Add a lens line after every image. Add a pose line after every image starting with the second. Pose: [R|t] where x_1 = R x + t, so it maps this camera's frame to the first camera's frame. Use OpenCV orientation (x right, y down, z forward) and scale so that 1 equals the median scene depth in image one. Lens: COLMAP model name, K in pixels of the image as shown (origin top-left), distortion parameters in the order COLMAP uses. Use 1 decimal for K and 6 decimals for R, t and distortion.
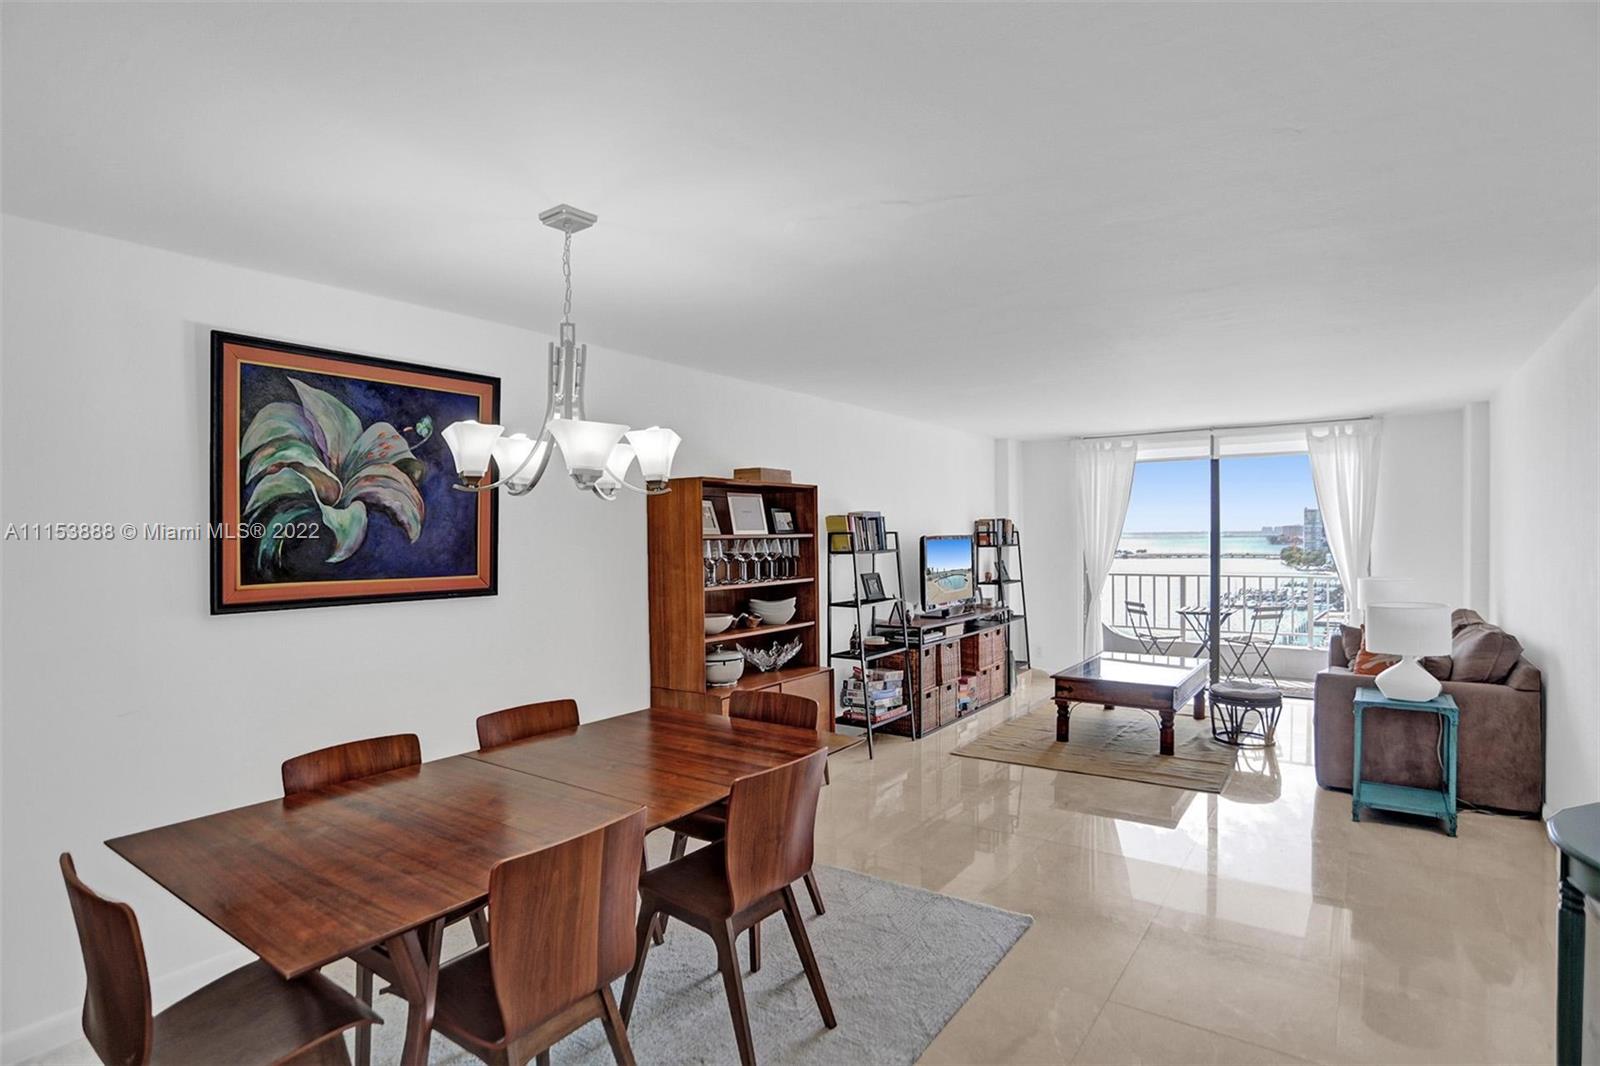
lens RADIAL K [[813.8, 0, 793.9], [0, 813.8, 523.1], [0, 0, 1]] dist [-0.048377, 0.015319]
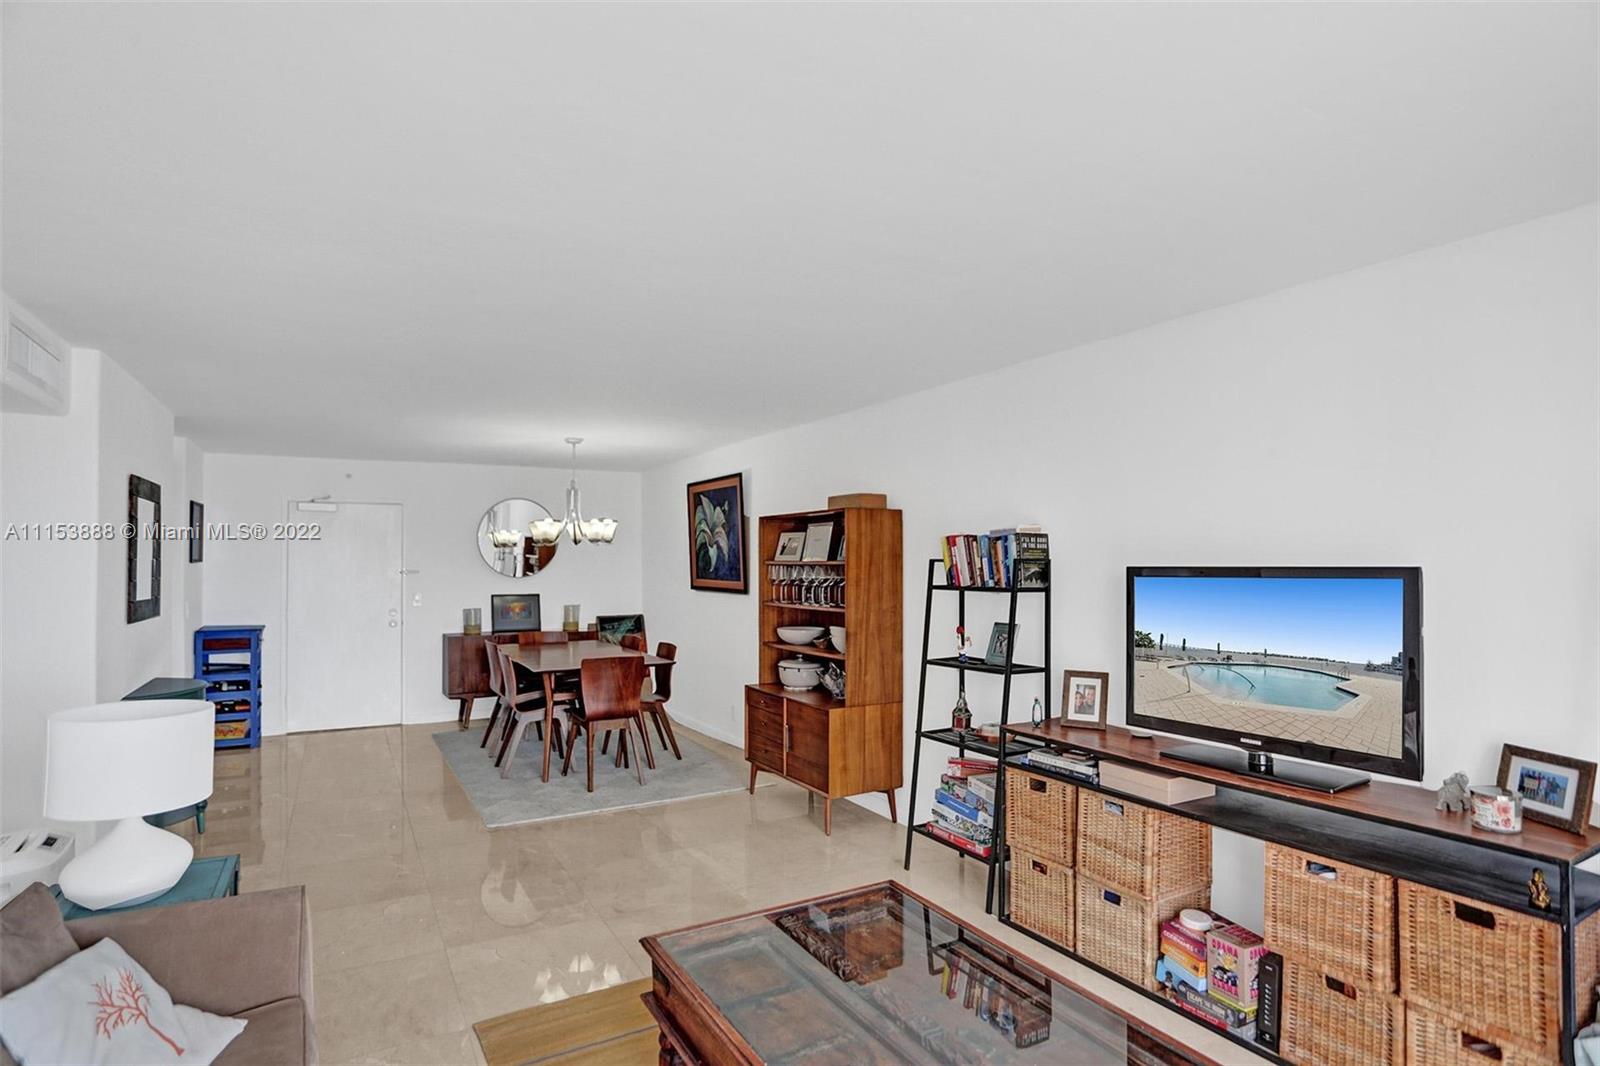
lens RADIAL K [[824.0, 0, 790.6], [0, 824.0, 527.1], [0, 0, 1]] dist [-0.037001, 0.016684]
pose [[-0.437769, -0.032050, -0.898516, 0.932510], [0.010517, 0.999114, -0.040762, 0.013258], [0.899026, -0.027294, -0.437044, 1.450579]]
